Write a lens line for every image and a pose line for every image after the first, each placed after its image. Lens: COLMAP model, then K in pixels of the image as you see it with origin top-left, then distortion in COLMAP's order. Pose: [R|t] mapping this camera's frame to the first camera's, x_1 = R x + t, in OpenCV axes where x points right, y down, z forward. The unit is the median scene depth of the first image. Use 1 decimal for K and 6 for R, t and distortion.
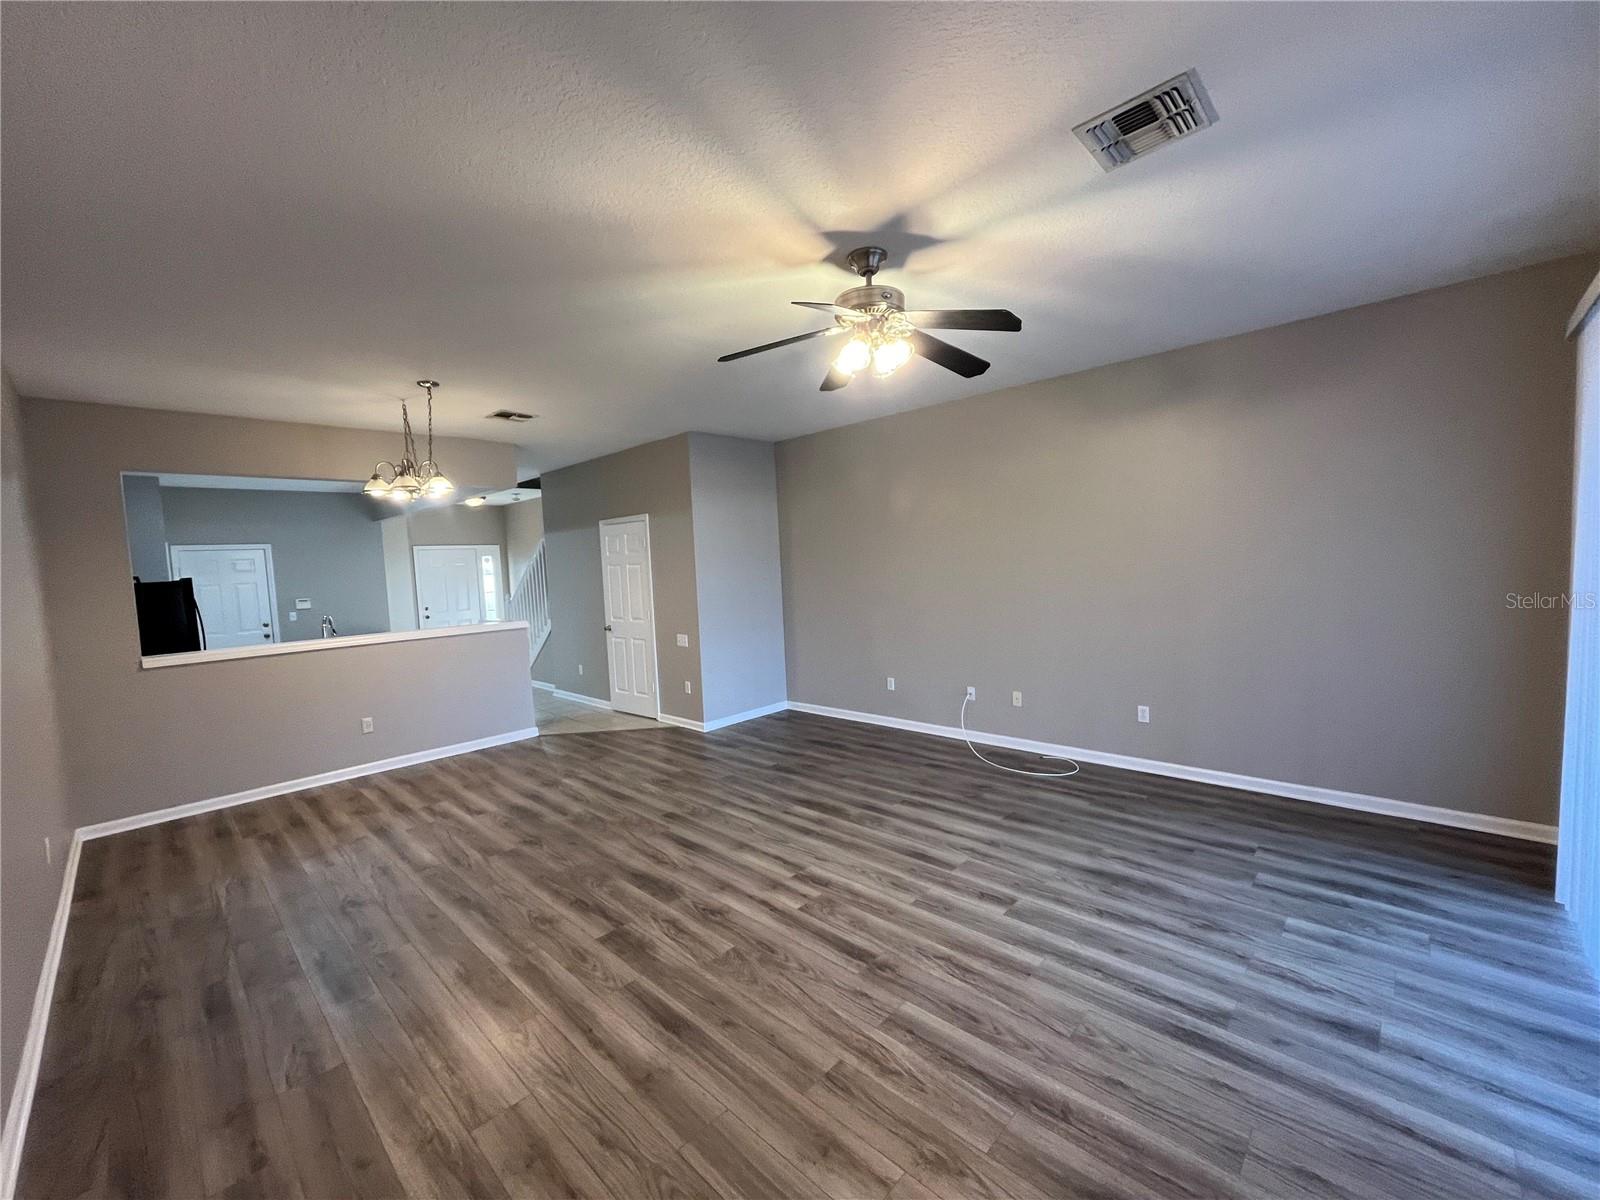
lens RADIAL K [[644.1, 0, 796.2], [0, 644.1, 606.9], [0, 0, 1]] dist [0.000109, -0.000303]
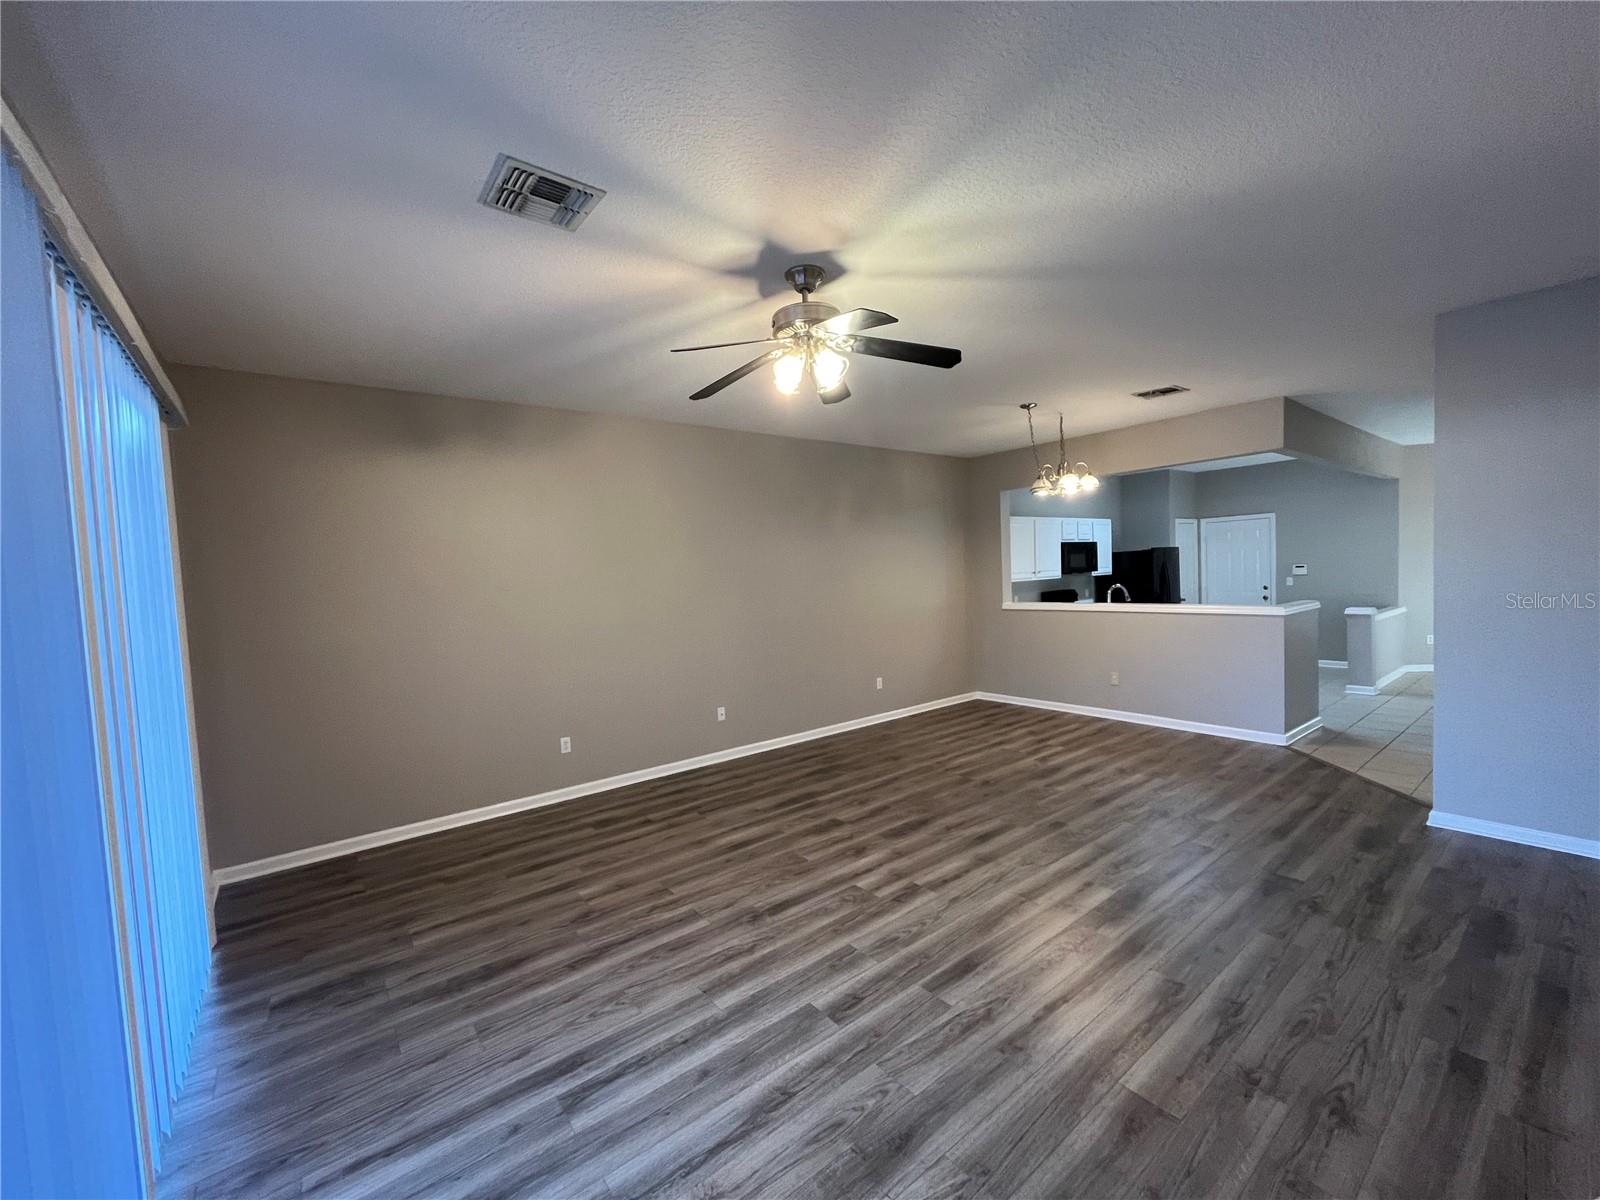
lens RADIAL K [[644.1, 0, 796.2], [0, 644.1, 606.9], [0, 0, 1]] dist [0.000109, -0.000303]
pose [[-0.137023, 0.106881, -0.984785, 1.041323], [-0.021701, 0.993599, 0.110857, -0.122670], [0.990330, 0.036561, -0.133826, 1.022684]]
